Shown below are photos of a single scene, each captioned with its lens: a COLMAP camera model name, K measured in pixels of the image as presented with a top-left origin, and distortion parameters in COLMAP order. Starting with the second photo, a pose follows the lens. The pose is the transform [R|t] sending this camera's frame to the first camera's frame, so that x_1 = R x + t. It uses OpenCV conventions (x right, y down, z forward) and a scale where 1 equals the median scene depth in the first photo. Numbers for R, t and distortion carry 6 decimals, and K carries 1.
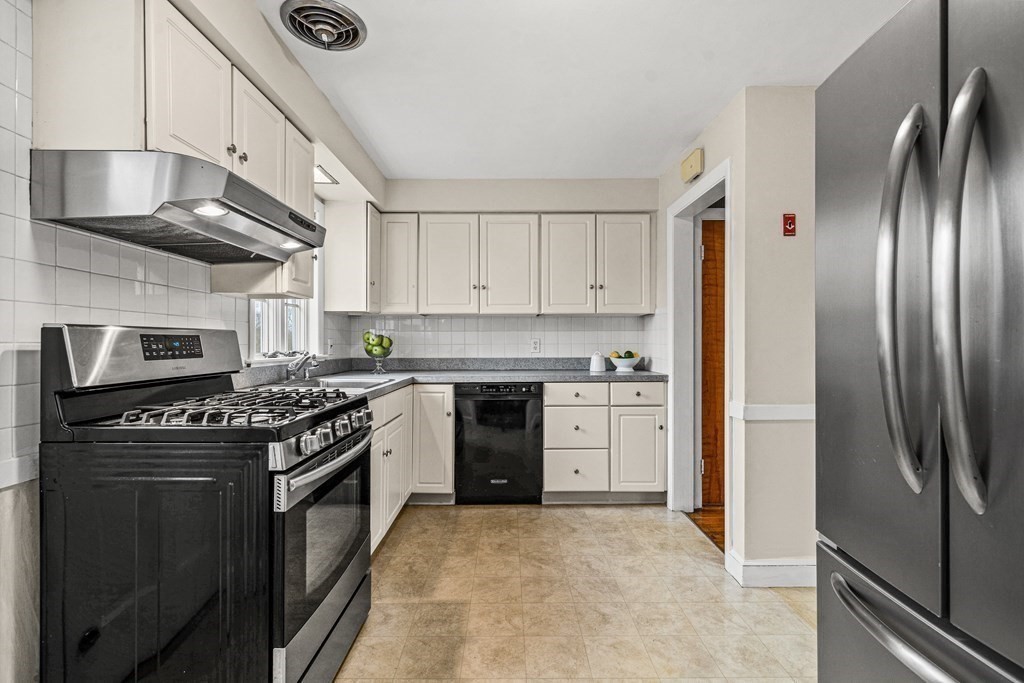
lens RADIAL K [[475.3, 0, 510.0], [0, 475.3, 338.3], [0, 0, 1]] dist [-0.001441, -0.000366]
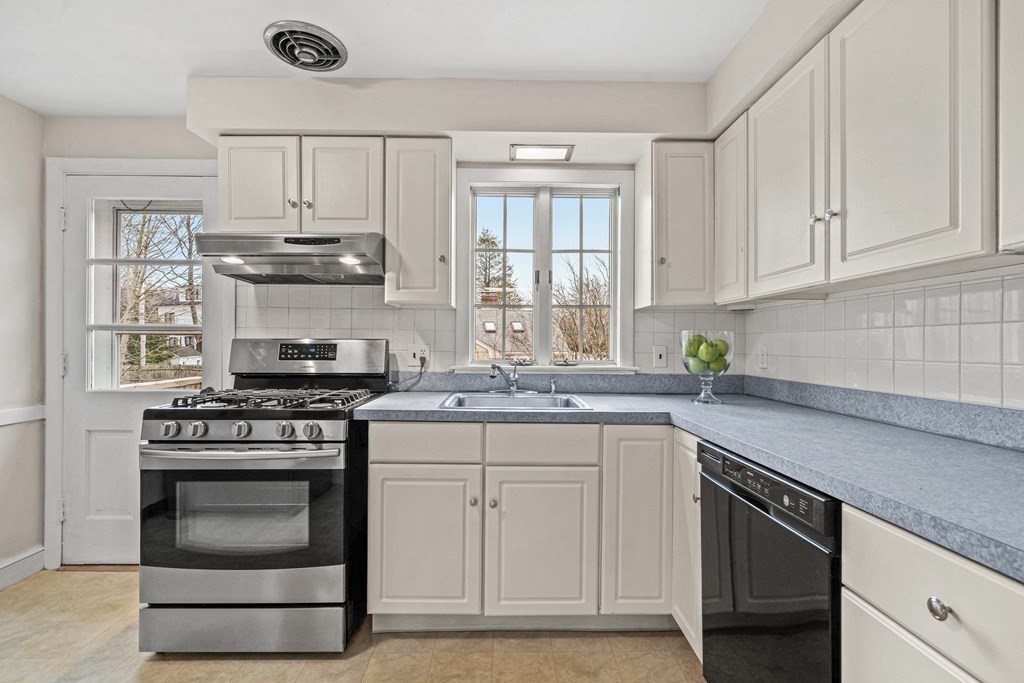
lens RADIAL K [[447.1, 0, 509.7], [0, 447.1, 344.2], [0, 0, 1]] dist [-0.000051, 0.000009]
pose [[0.010566, -0.003571, -0.999938, 0.329244], [0.003398, 0.999988, -0.003536, 0.000566], [0.999938, -0.003361, 0.010578, 0.793394]]
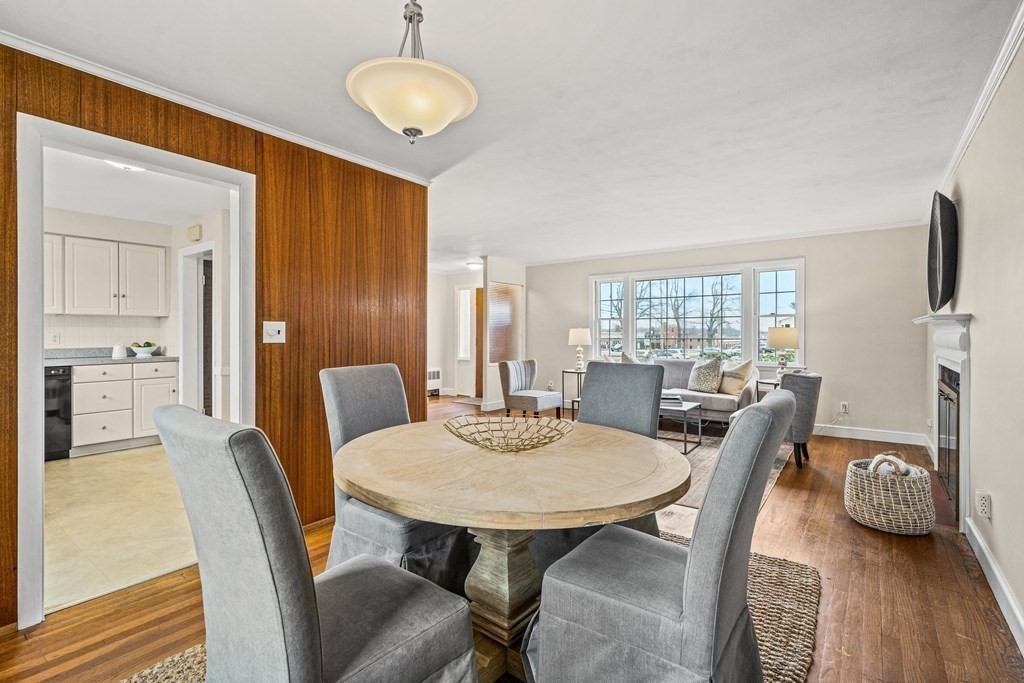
lens RADIAL K [[475.3, 0, 510.0], [0, 475.3, 338.3], [0, 0, 1]] dist [-0.001441, -0.000366]
pose [[0.605225, -0.005709, 0.796034, -0.247695], [-0.009302, 0.999855, 0.014243, -0.016446], [-0.796000, -0.016025, 0.605085, -0.798170]]
